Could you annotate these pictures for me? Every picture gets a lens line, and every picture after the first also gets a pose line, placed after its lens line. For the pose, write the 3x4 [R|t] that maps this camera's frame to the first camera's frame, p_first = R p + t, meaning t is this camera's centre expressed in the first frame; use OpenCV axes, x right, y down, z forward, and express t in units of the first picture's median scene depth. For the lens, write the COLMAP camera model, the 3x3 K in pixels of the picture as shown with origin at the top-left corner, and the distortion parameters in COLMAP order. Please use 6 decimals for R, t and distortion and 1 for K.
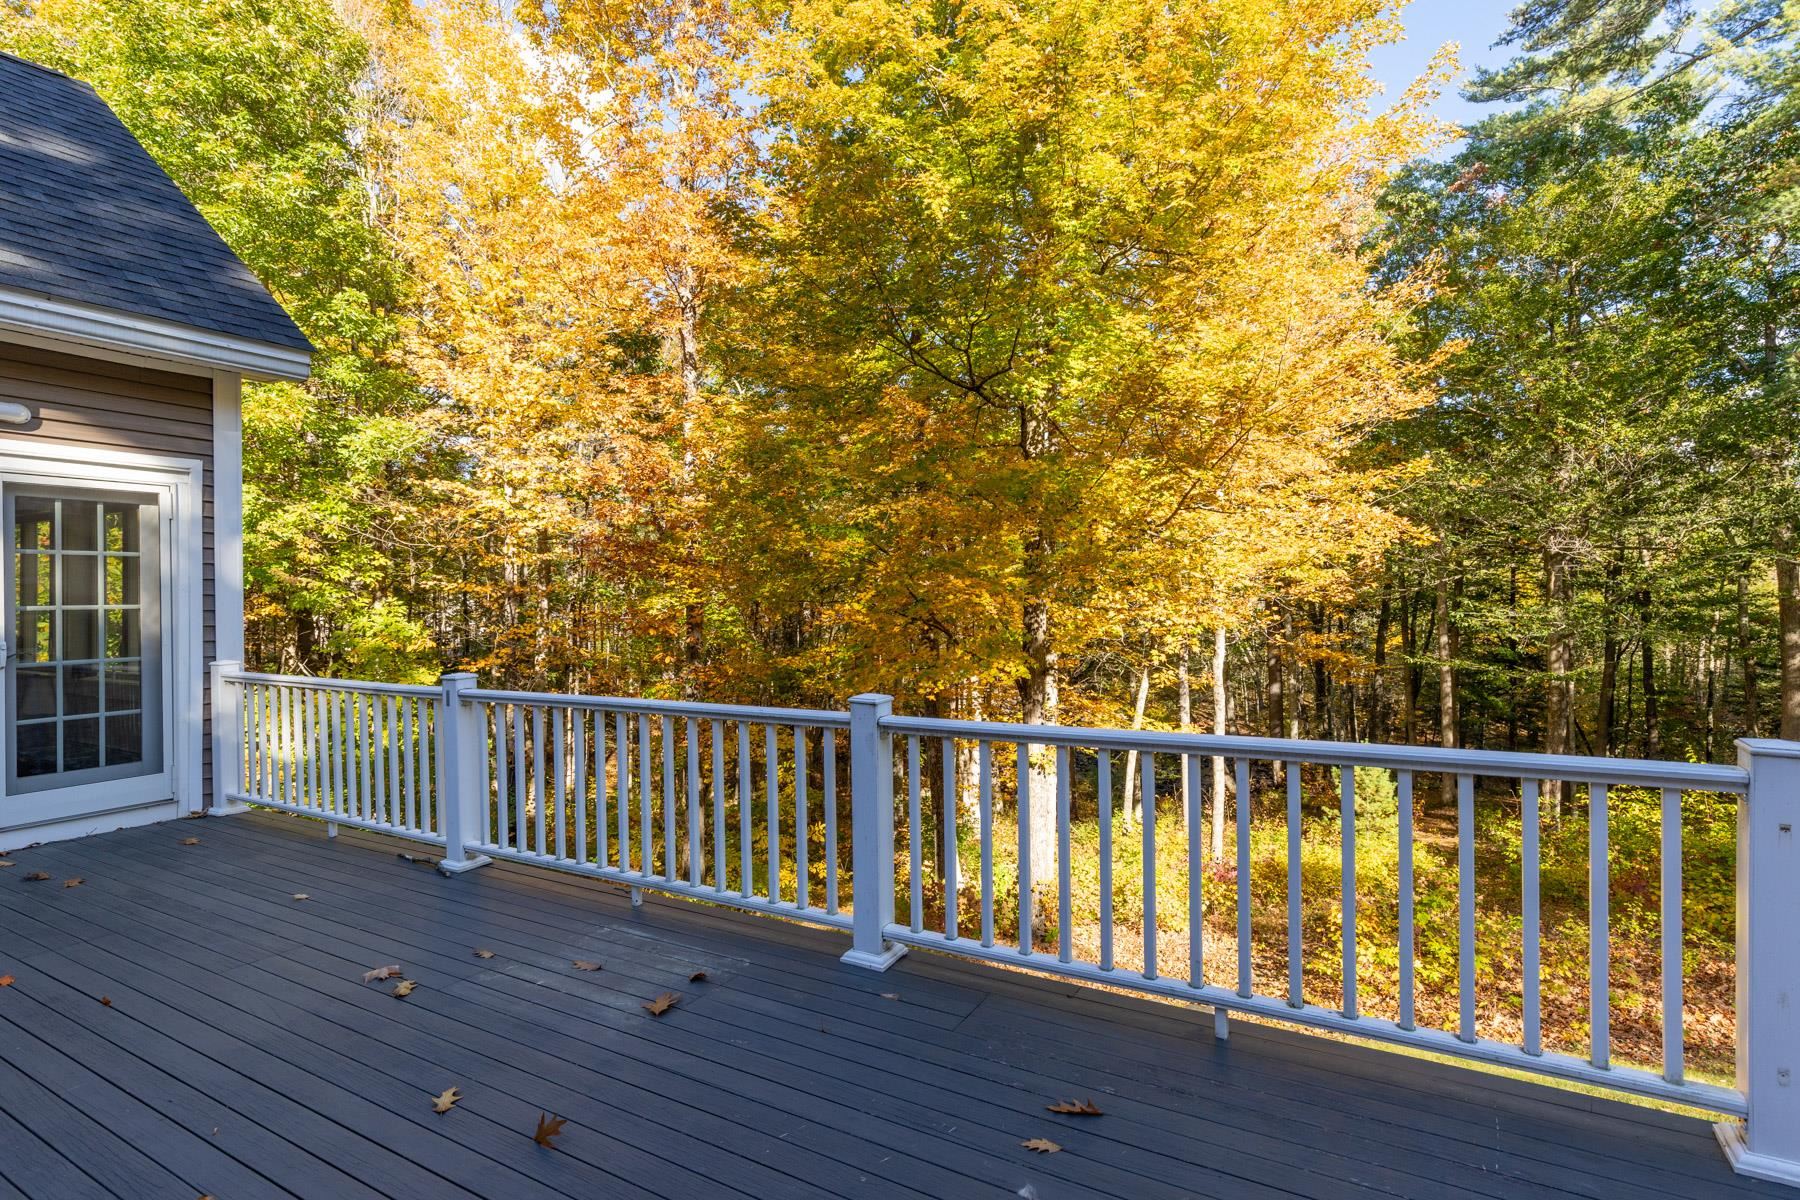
lens RADIAL K [[859.6, 0, 802.2], [0, 859.6, 591.4], [0, 0, 1]] dist [0.013631, -0.001338]
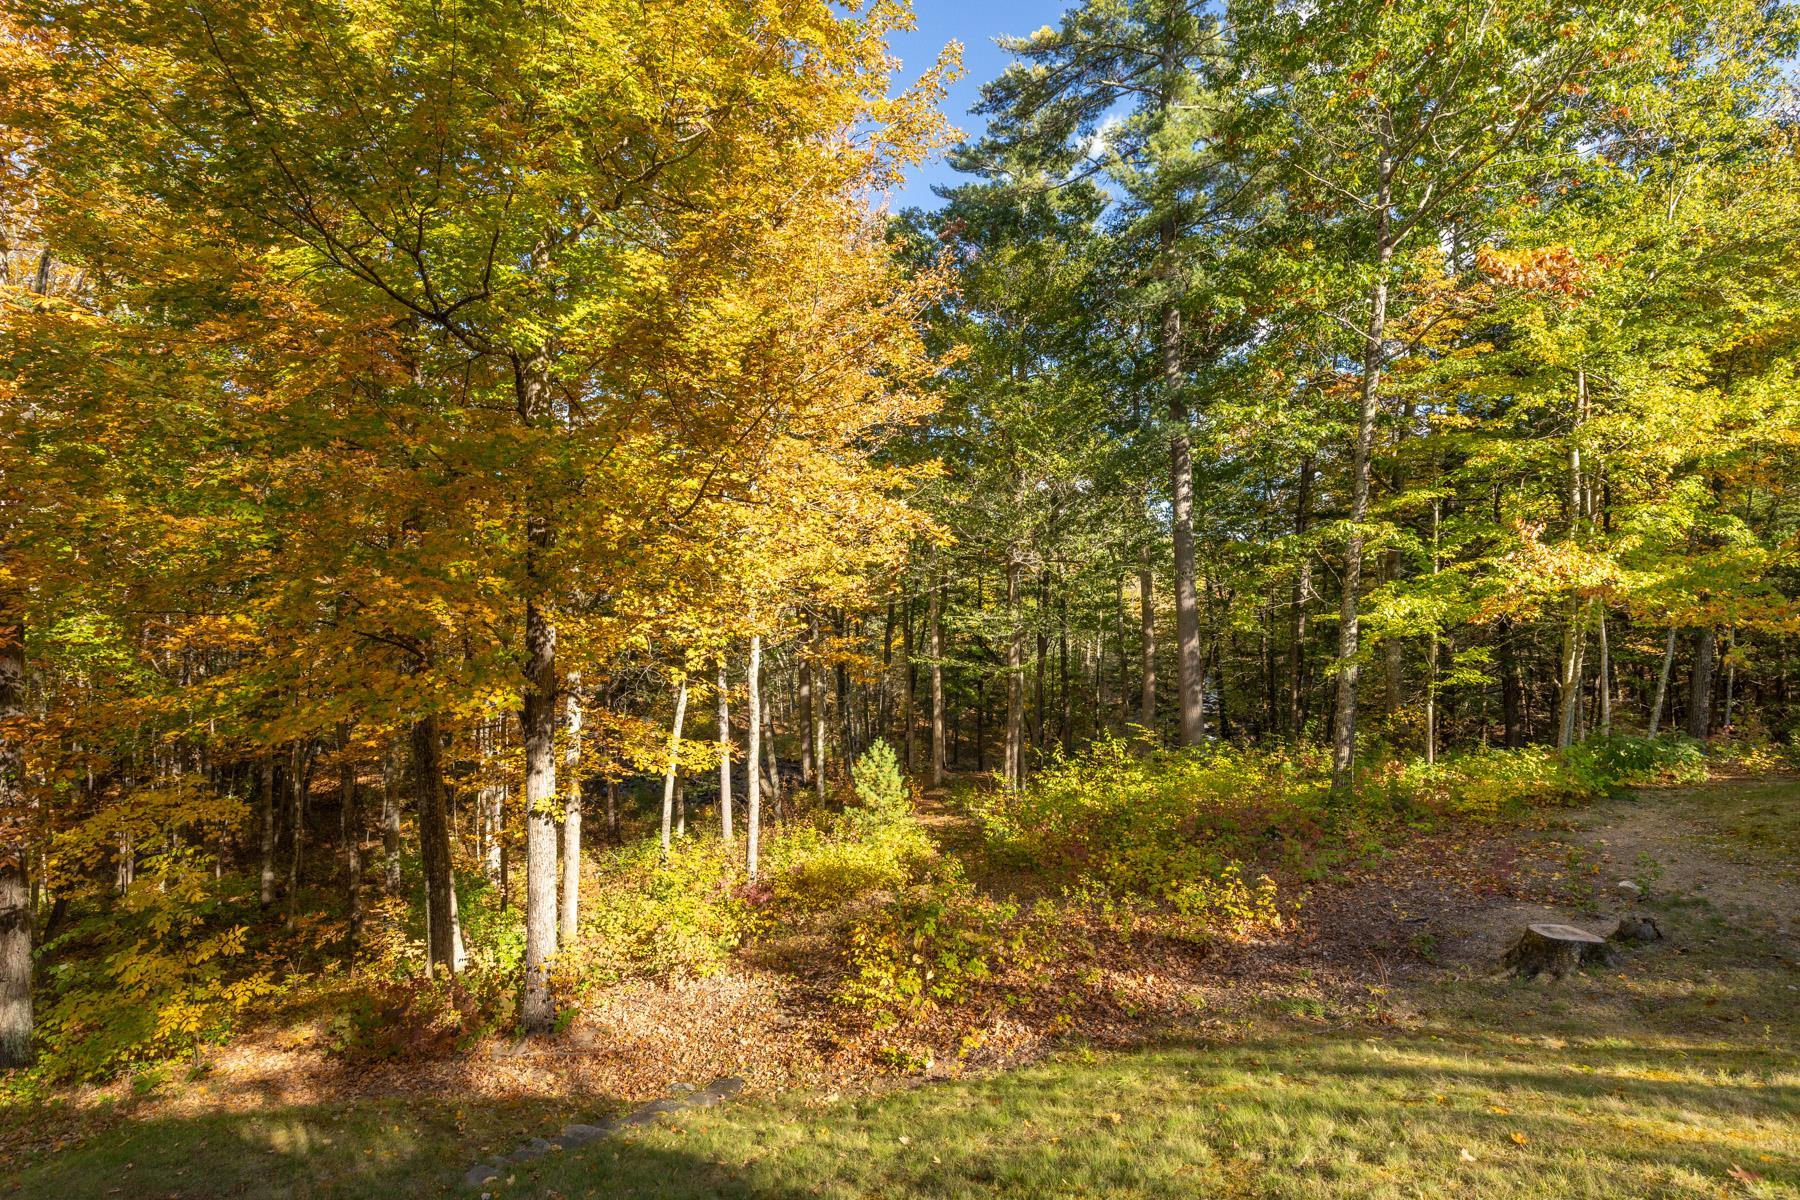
lens RADIAL K [[828.3, 0, 900.0], [0, 828.3, 600.0], [0, 0, 1]] dist [-0.000378, -0.000039]
pose [[0.816672, -0.002428, 0.577097, 0.098005], [0.002314, 0.999997, 0.000932, 0.002756], [-0.577097, 0.000574, 0.816675, 0.175843]]
